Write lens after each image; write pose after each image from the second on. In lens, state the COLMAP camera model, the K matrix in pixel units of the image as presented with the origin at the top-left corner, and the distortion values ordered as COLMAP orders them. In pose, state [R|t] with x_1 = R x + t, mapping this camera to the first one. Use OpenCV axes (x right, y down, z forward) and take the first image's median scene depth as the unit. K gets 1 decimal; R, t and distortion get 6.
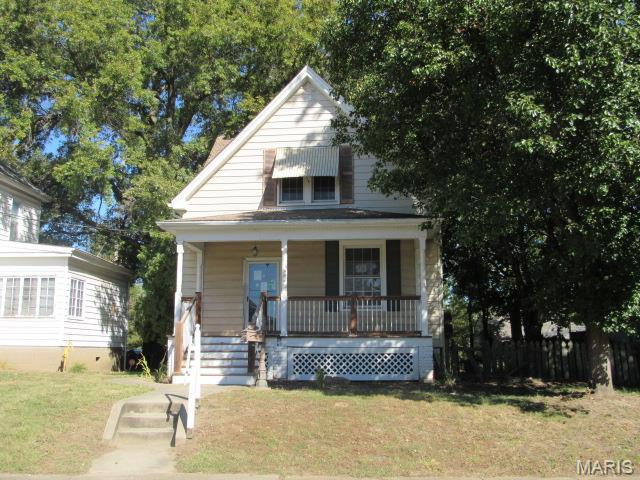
lens RADIAL K [[639.8, 0, 319.2], [0, 639.8, 240.3], [0, 0, 1]] dist [-0.011951, 0.000000]
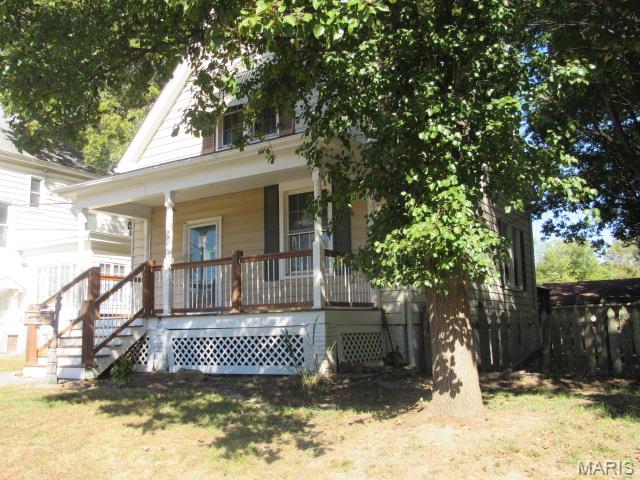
lens RADIAL K [[639.8, 0, 320.3], [0, 639.8, 239.7], [0, 0, 1]] dist [-0.011951, 0.000000]
pose [[0.883754, -0.087478, -0.459703, 0.477296], [0.101367, 0.994834, 0.005562, 0.074621], [0.456842, -0.051514, 0.888055, 0.412254]]
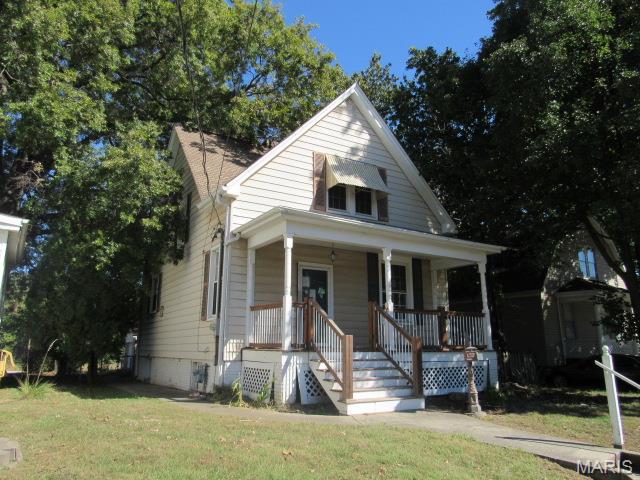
lens RADIAL K [[467.6, 0, 319.8], [0, 467.6, 238.7], [0, 0, 1]] dist [-0.043162, -0.000131]
pose [[0.798687, 0.138315, 0.585635, -0.572861], [-0.106917, 0.990358, -0.088089, 0.059958], [-0.592173, 0.007741, 0.805774, 0.517972]]
